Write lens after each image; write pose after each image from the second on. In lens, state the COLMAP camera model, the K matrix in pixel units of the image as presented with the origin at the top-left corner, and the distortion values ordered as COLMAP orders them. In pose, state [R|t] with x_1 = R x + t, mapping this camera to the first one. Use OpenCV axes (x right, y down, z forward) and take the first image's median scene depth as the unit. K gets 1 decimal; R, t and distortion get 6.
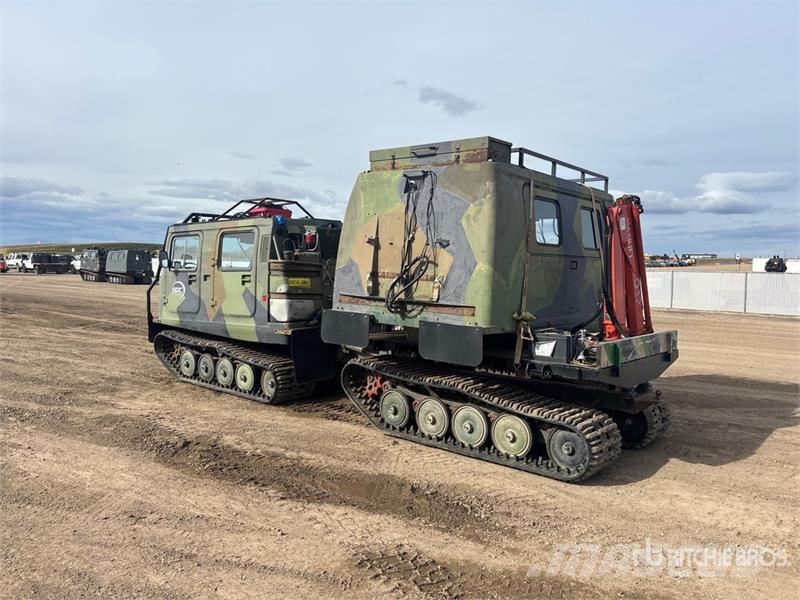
lens RADIAL K [[602.6, 0, 406.4], [0, 602.6, 306.4], [0, 0, 1]] dist [0.052358, -0.052459]
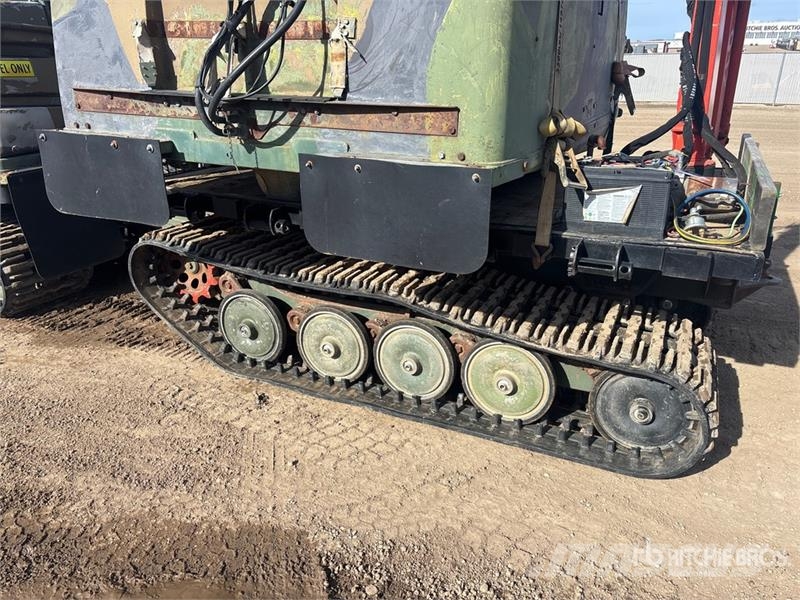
lens RADIAL K [[595.5, 0, 405.4], [0, 595.5, 301.9], [0, 0, 1]] dist [0.040893, -0.049080]
pose [[0.963472, -0.120482, 0.239176, -0.012135], [0.040466, 0.948328, 0.314701, -0.002698], [-0.264733, -0.293527, 0.918563, 0.523785]]
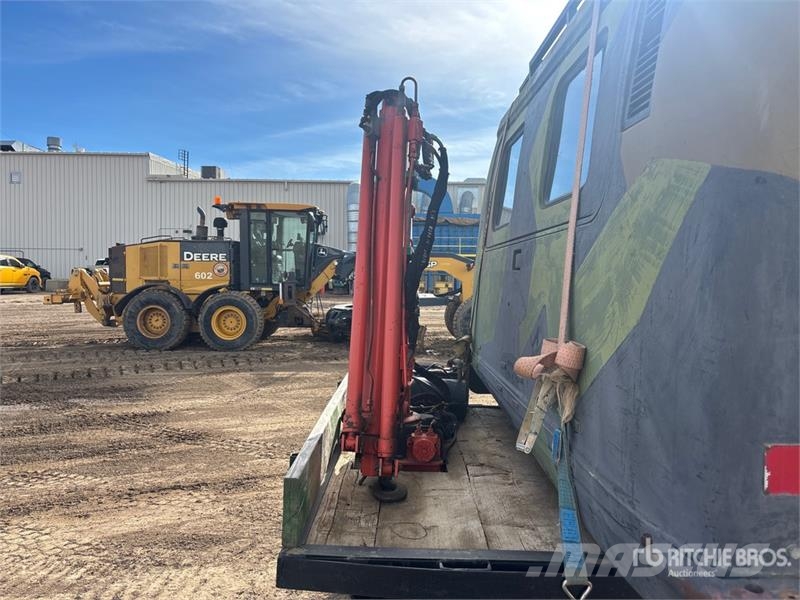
lens RADIAL K [[600.1, 0, 400.5], [0, 600.1, 301.8], [0, 0, 1]] dist [0.076479, -0.092470]
pose [[-0.762612, -0.006404, -0.646824, 0.584532], [-0.069350, 0.994997, 0.071914, -0.063270], [0.643128, 0.099700, -0.759241, 1.235939]]
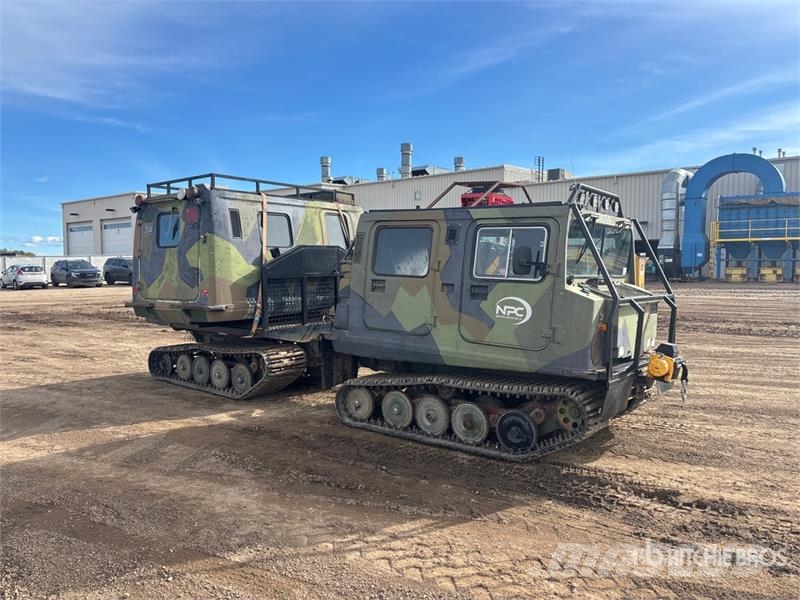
lens RADIAL K [[602.6, 0, 406.4], [0, 602.6, 306.4], [0, 0, 1]] dist [0.052358, -0.052459]
pose [[-0.999394, -0.018735, -0.029352, -0.155248], [-0.022368, 0.991418, 0.128804, -0.165570], [0.026687, 0.129383, -0.991236, 2.529406]]
